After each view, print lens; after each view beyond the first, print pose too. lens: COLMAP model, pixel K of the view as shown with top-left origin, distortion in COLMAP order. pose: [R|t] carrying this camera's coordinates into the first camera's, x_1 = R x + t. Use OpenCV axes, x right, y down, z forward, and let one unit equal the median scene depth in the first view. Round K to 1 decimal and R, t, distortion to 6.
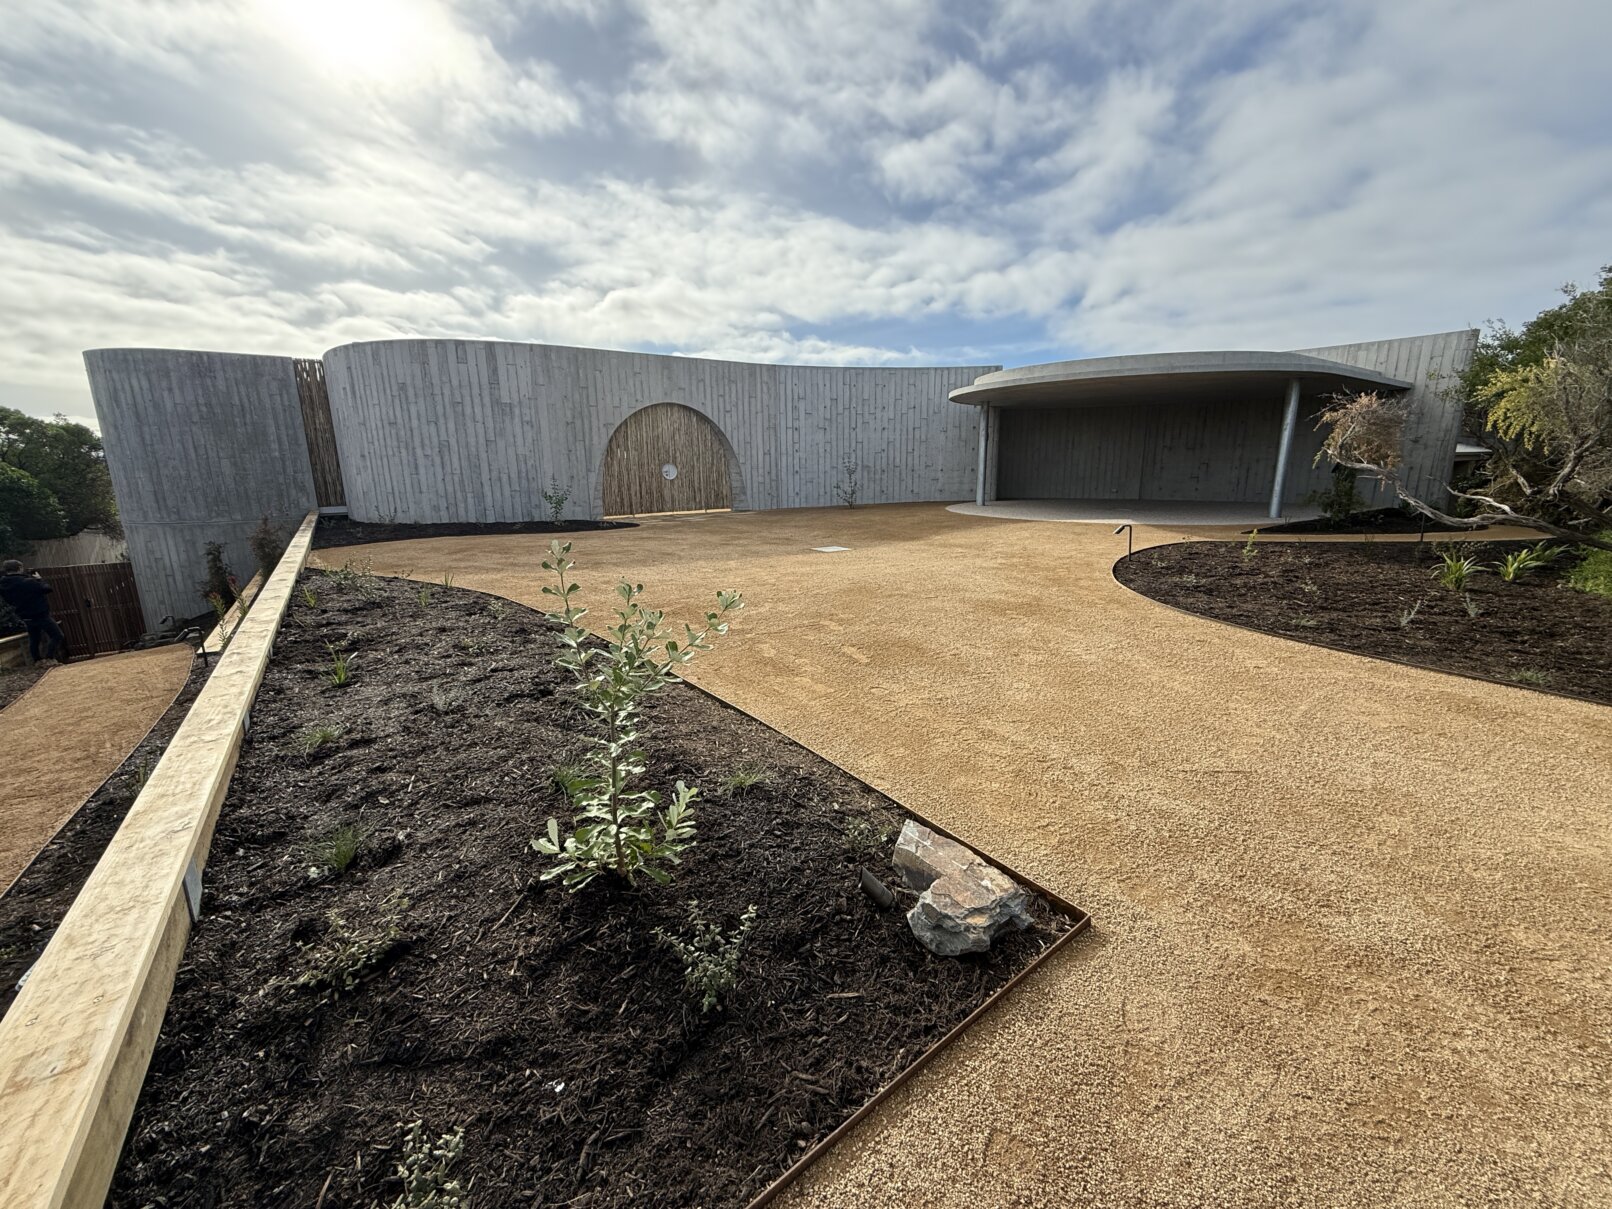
lens RADIAL K [[644.1, 0, 806.0], [0, 644.1, 604.5], [0, 0, 1]] dist [0.000570, 0.000456]
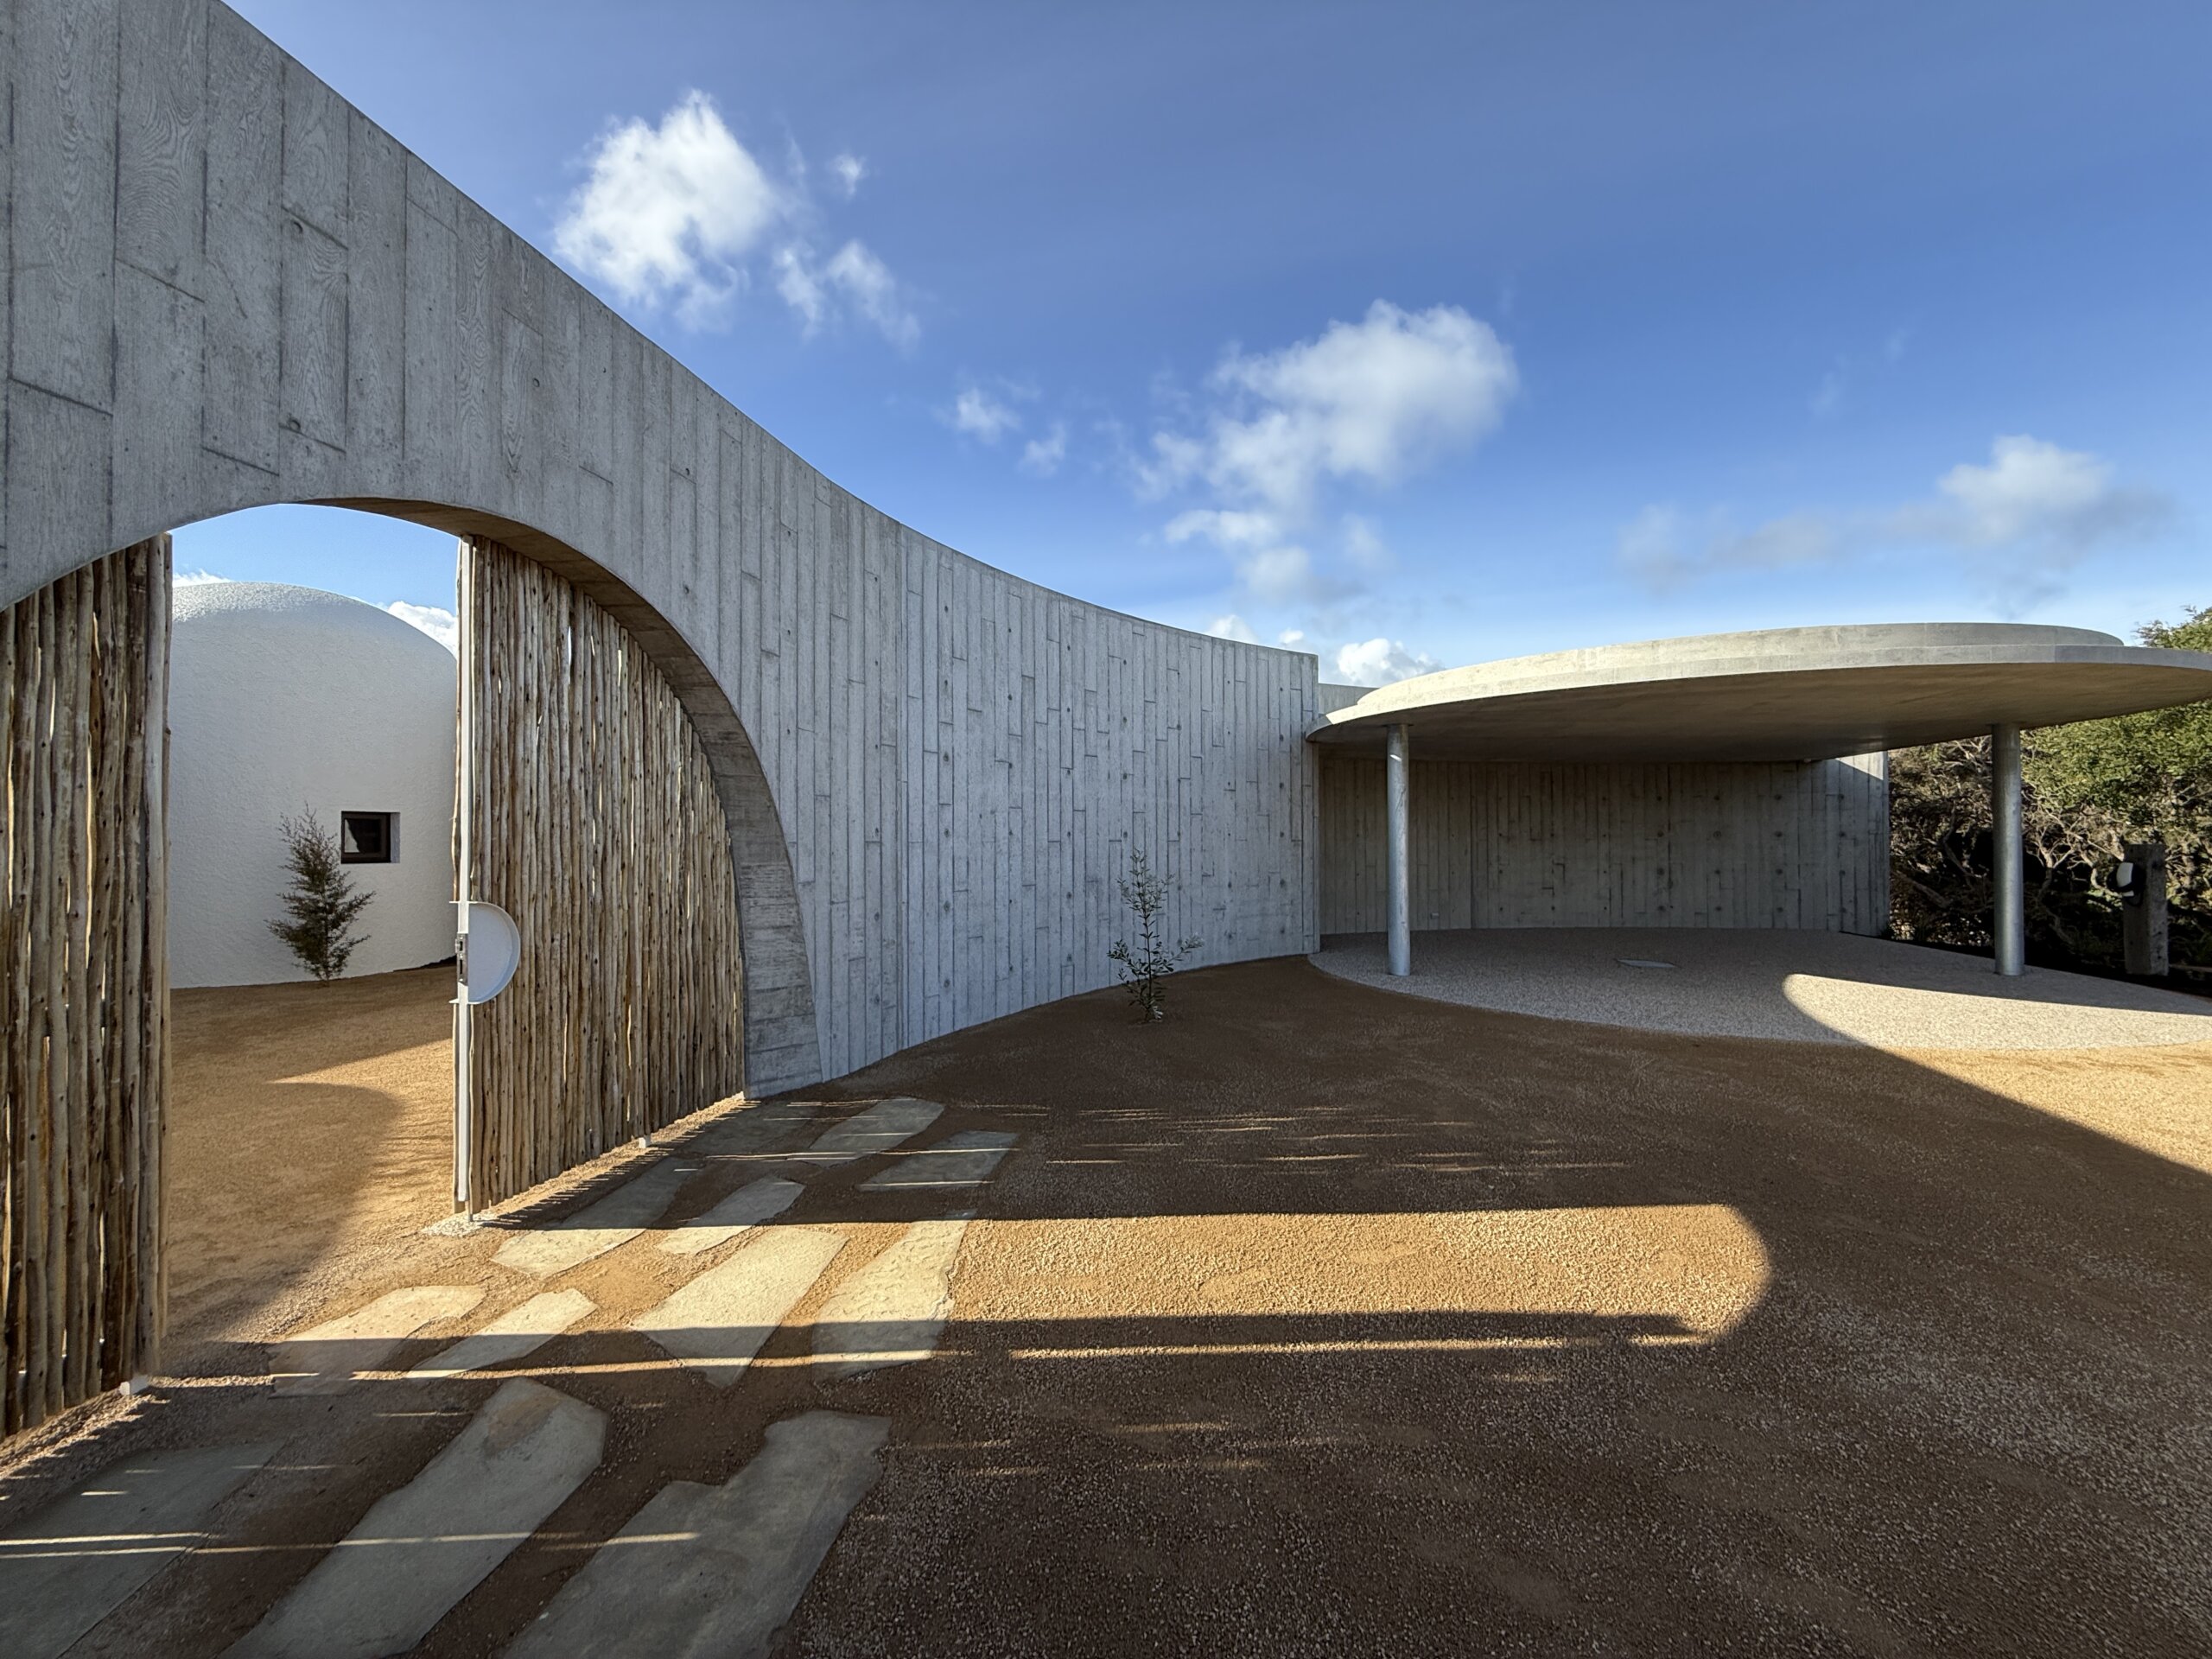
lens RADIAL K [[883.8, 0, 1106.0], [0, 883.8, 829.5], [0, 0, 1]] dist [0.000570, 0.000456]
pose [[0.739670, 0.017251, 0.672748, -0.228148], [0.140258, 0.973767, -0.179181, -0.165520], [-0.658191, 0.226893, 0.717847, 0.695579]]
